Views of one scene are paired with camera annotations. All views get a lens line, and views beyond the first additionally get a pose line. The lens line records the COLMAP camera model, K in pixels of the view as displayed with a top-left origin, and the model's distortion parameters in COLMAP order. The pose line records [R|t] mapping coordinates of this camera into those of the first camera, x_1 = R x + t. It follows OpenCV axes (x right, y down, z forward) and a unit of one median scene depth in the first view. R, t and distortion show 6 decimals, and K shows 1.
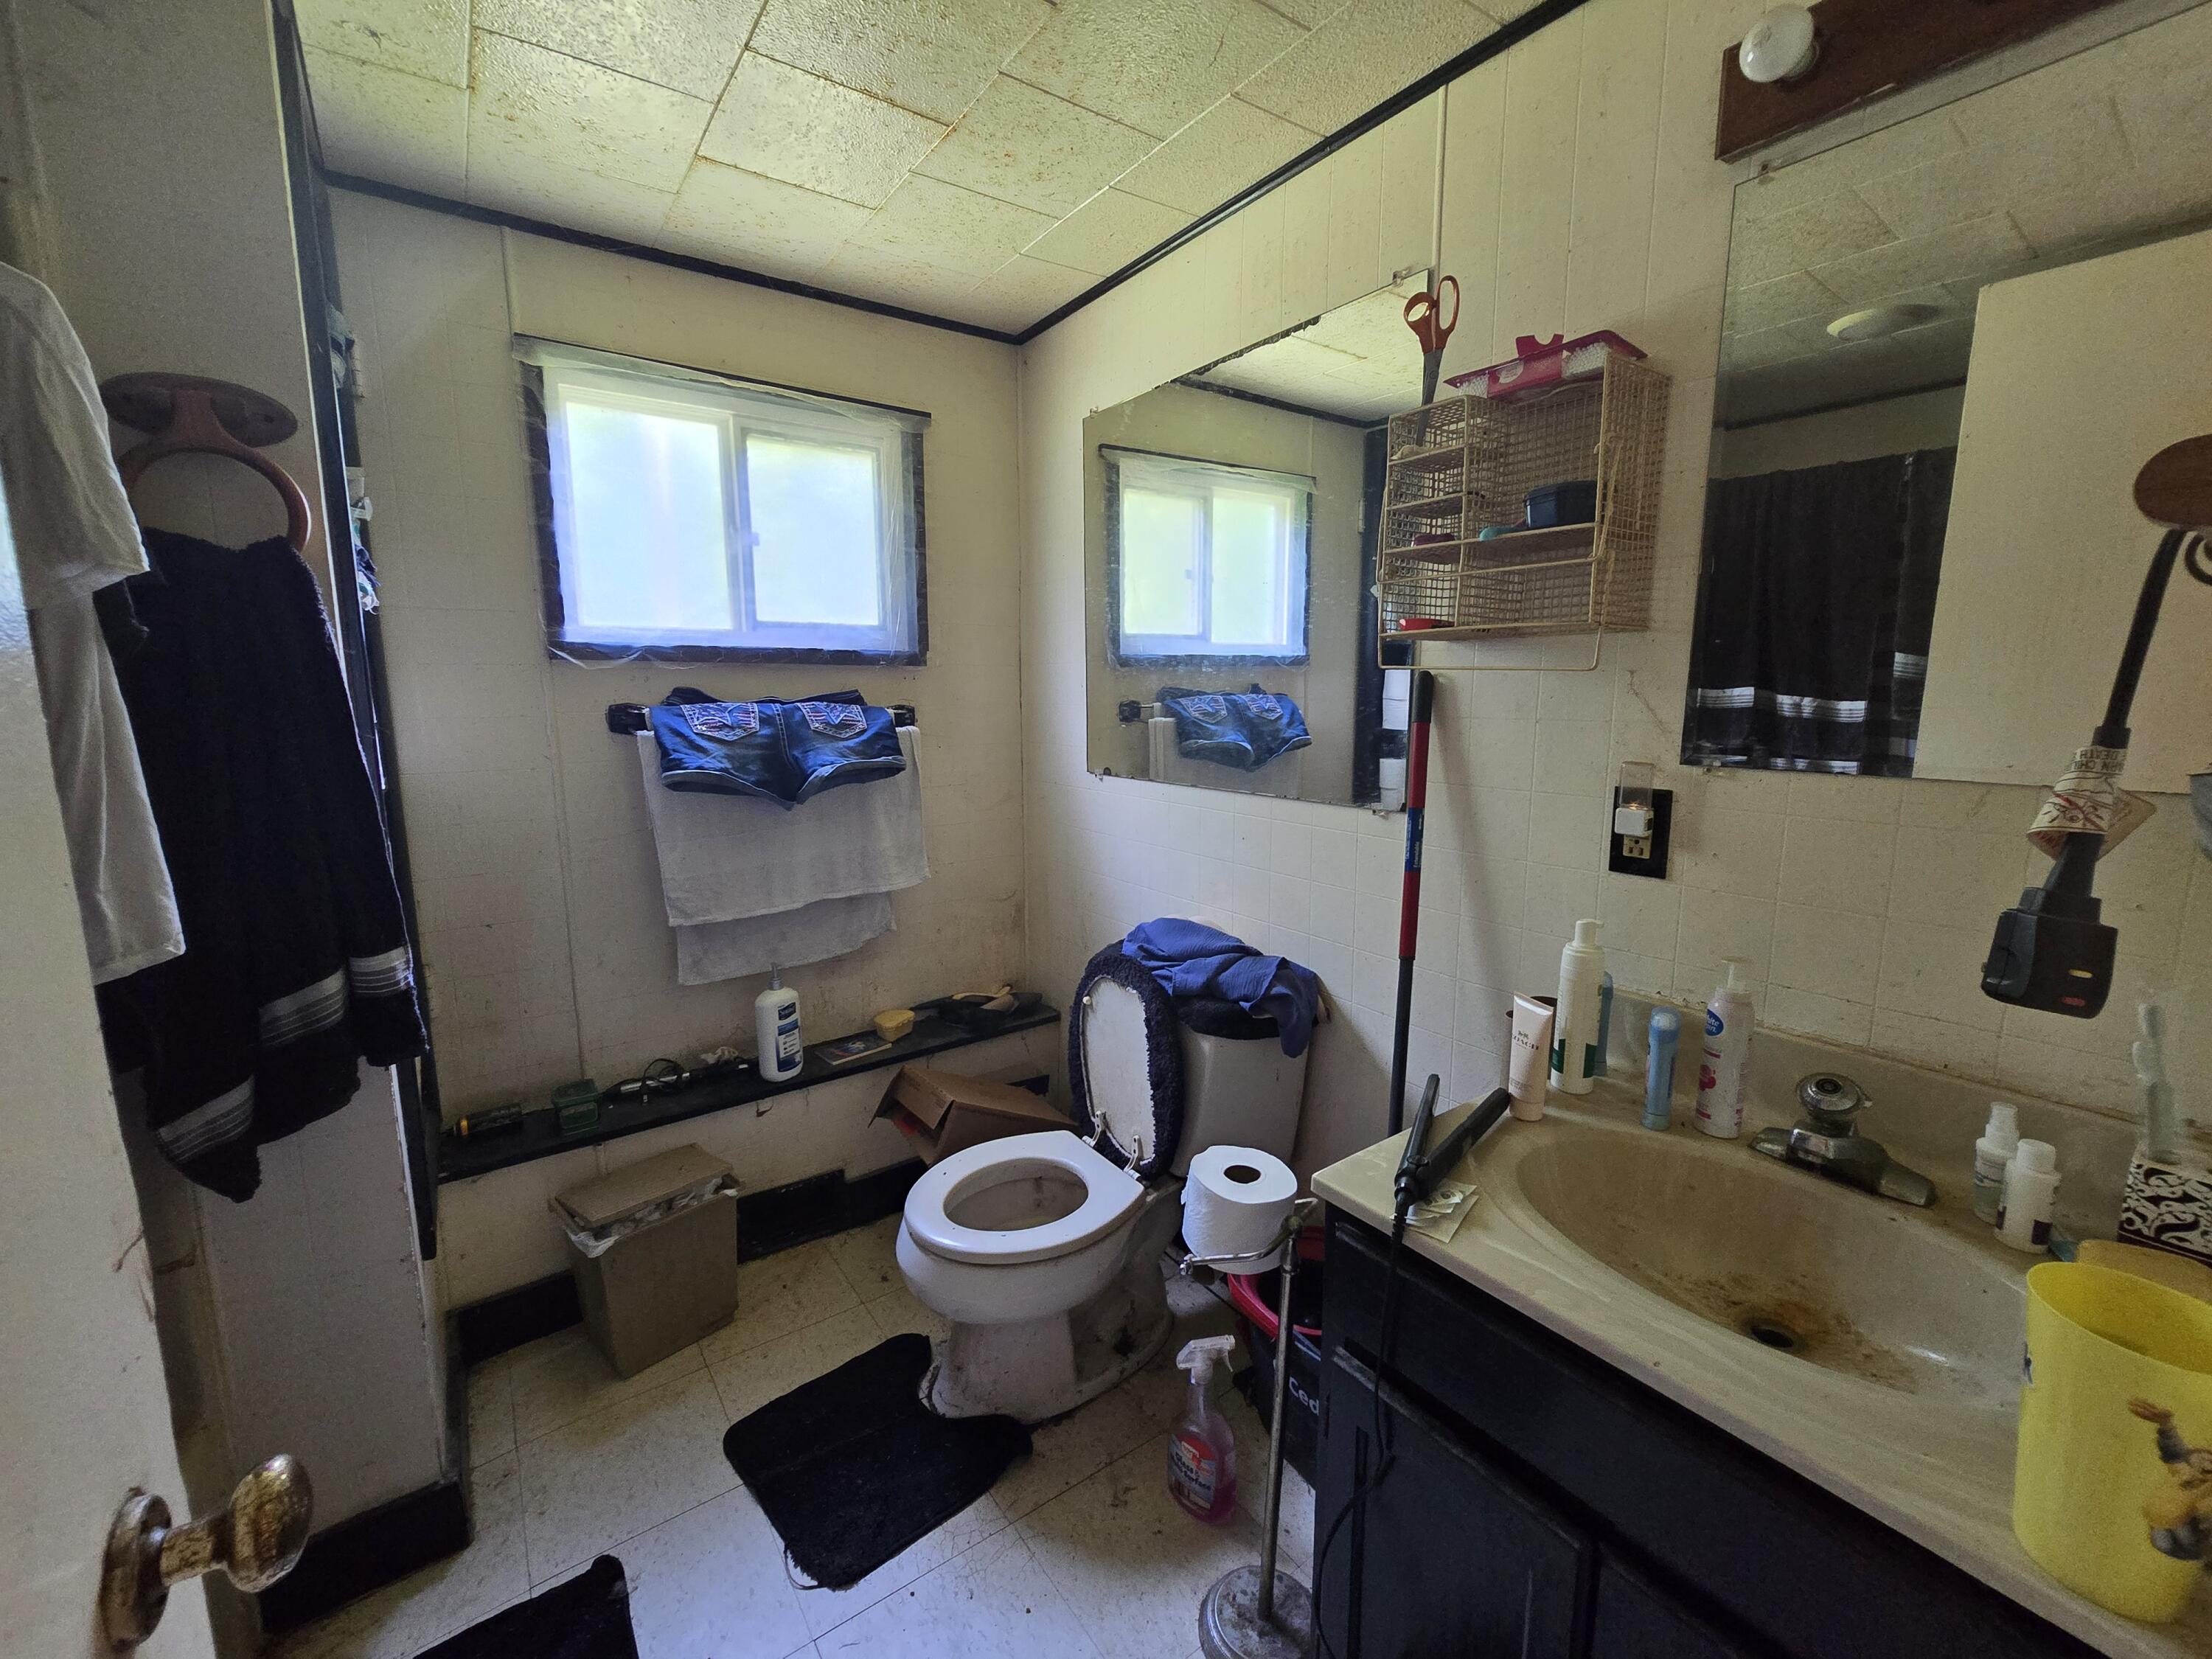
lens RADIAL K [[910.2, 0, 1098.5], [0, 910.2, 825.2], [0, 0, 1]] dist [-0.000795, 0.000086]
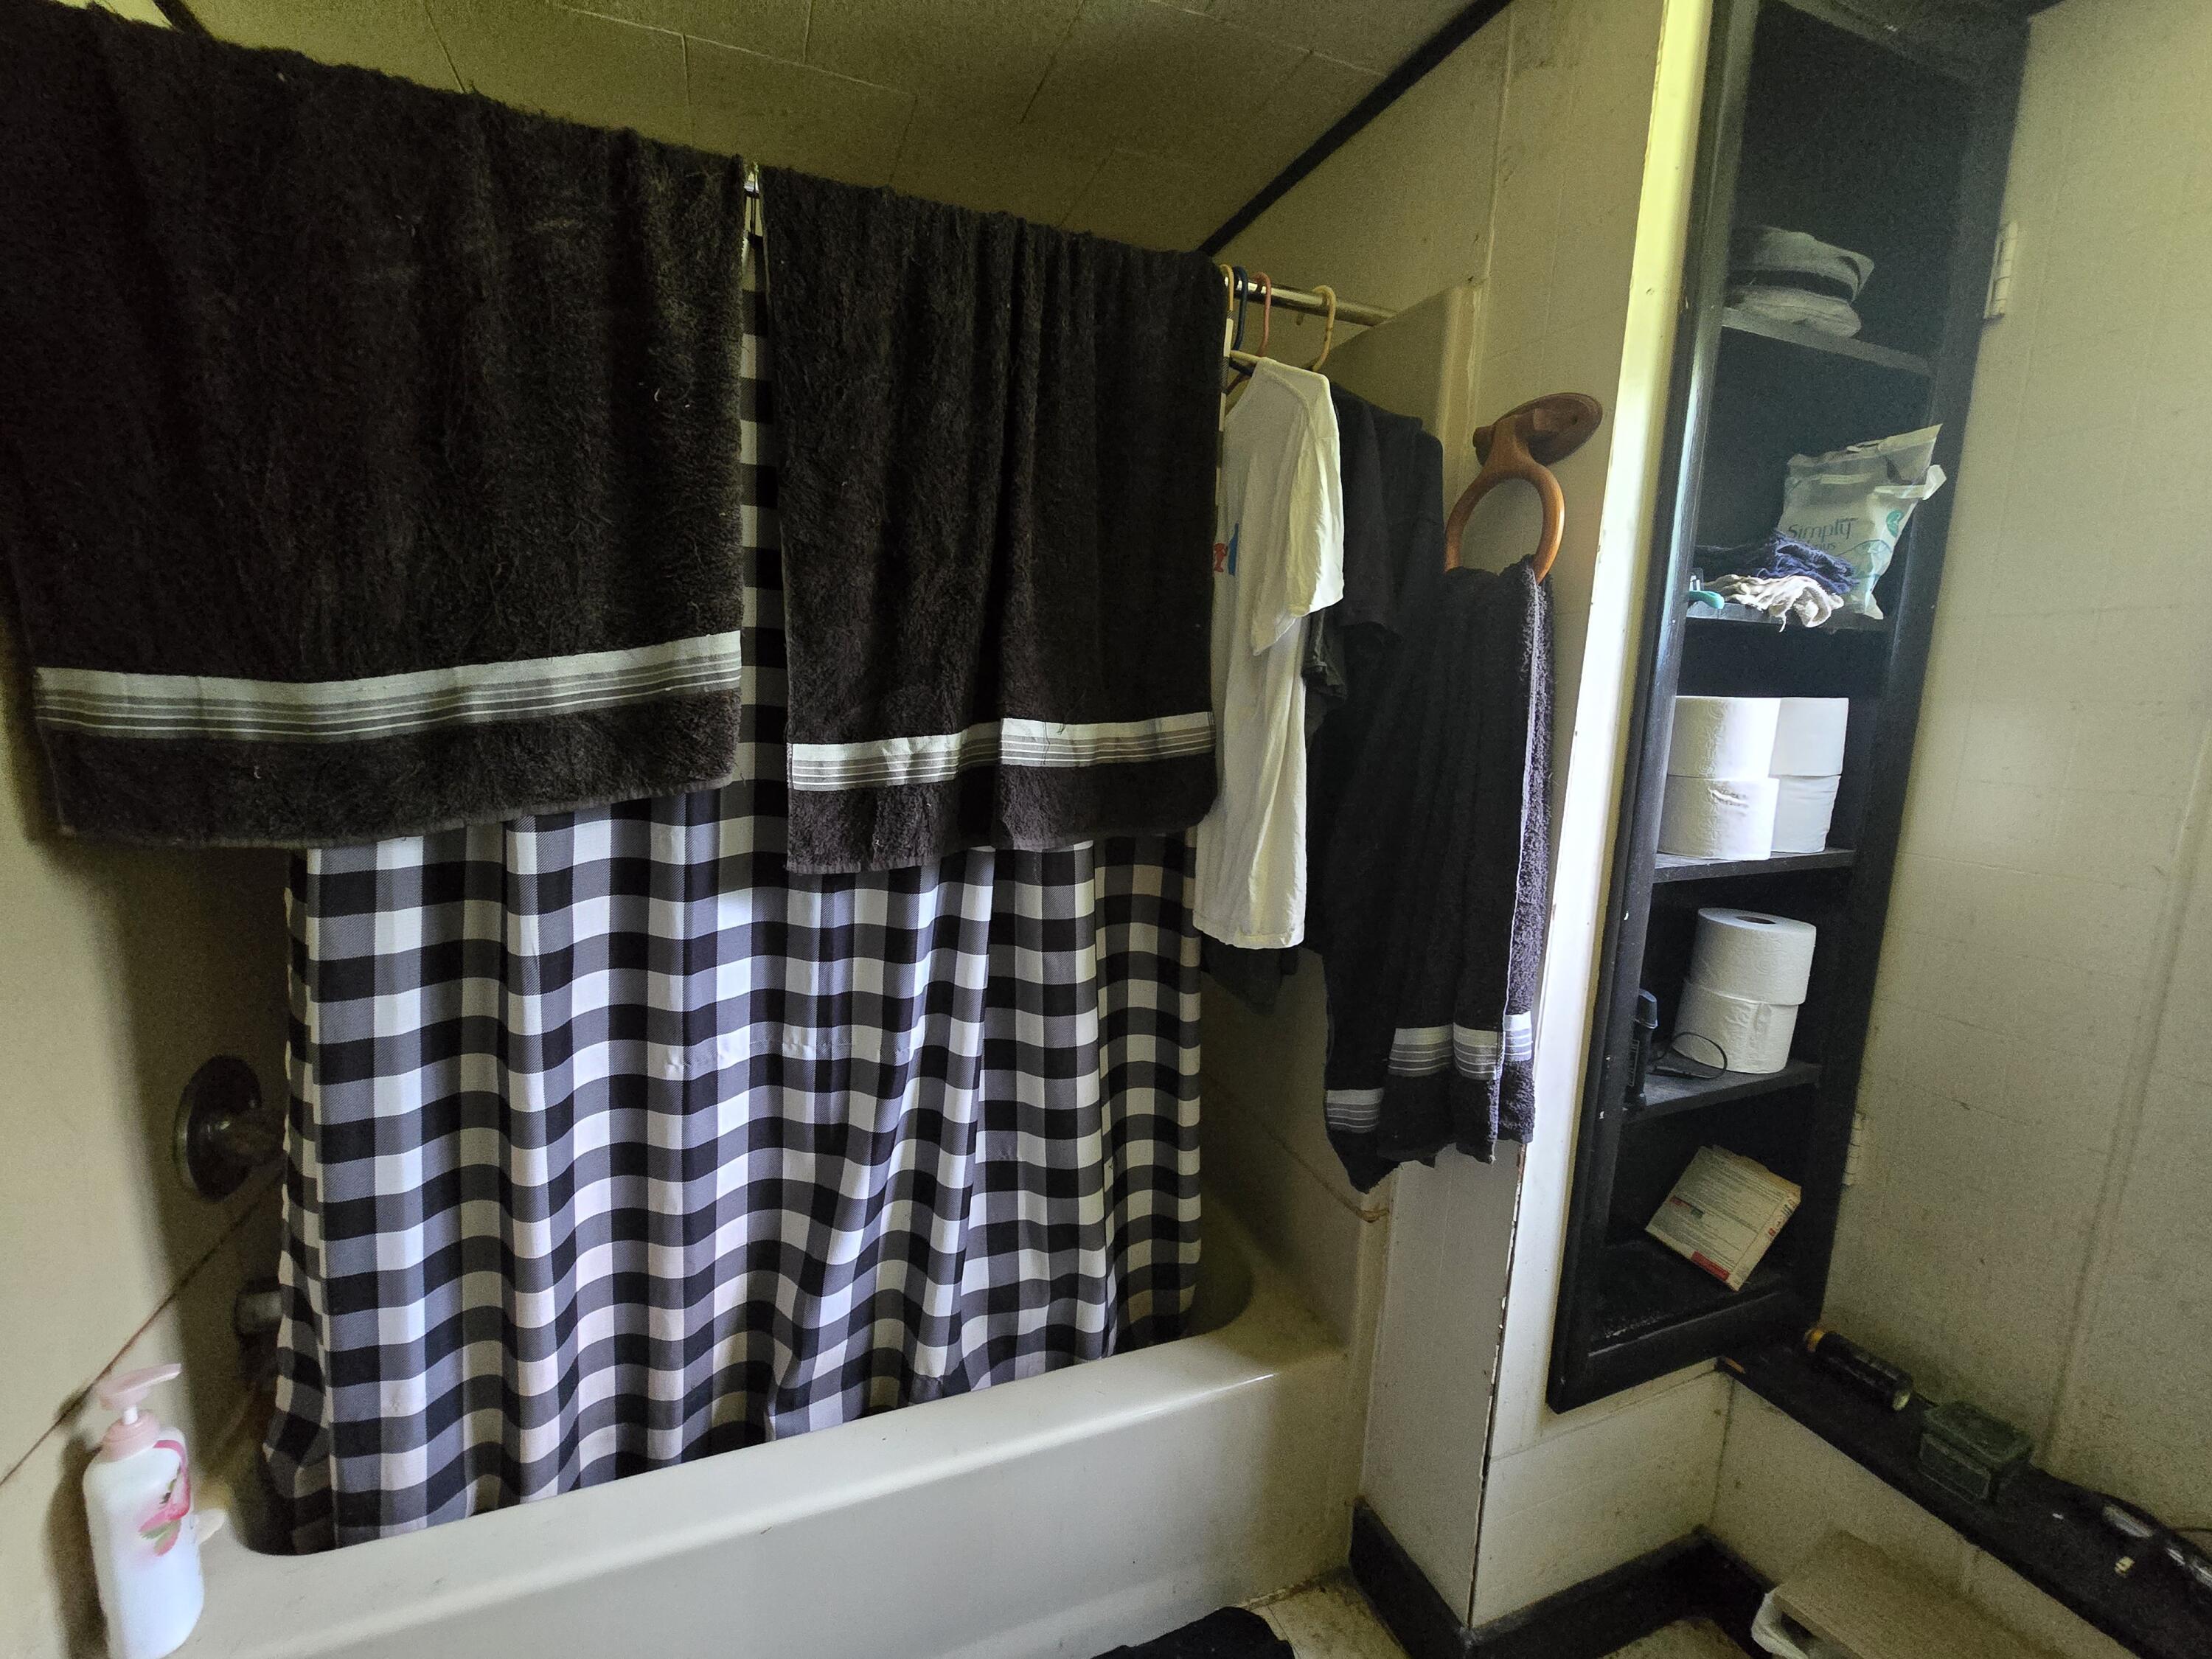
lens RADIAL K [[910.2, 0, 1098.5], [0, 910.2, 825.2], [0, 0, 1]] dist [-0.000795, 0.000086]
pose [[-0.223222, 0.136469, -0.965167, 0.107722], [-0.189326, 0.965226, 0.180264, -0.137630], [0.956205, 0.222970, -0.189623, 0.787265]]
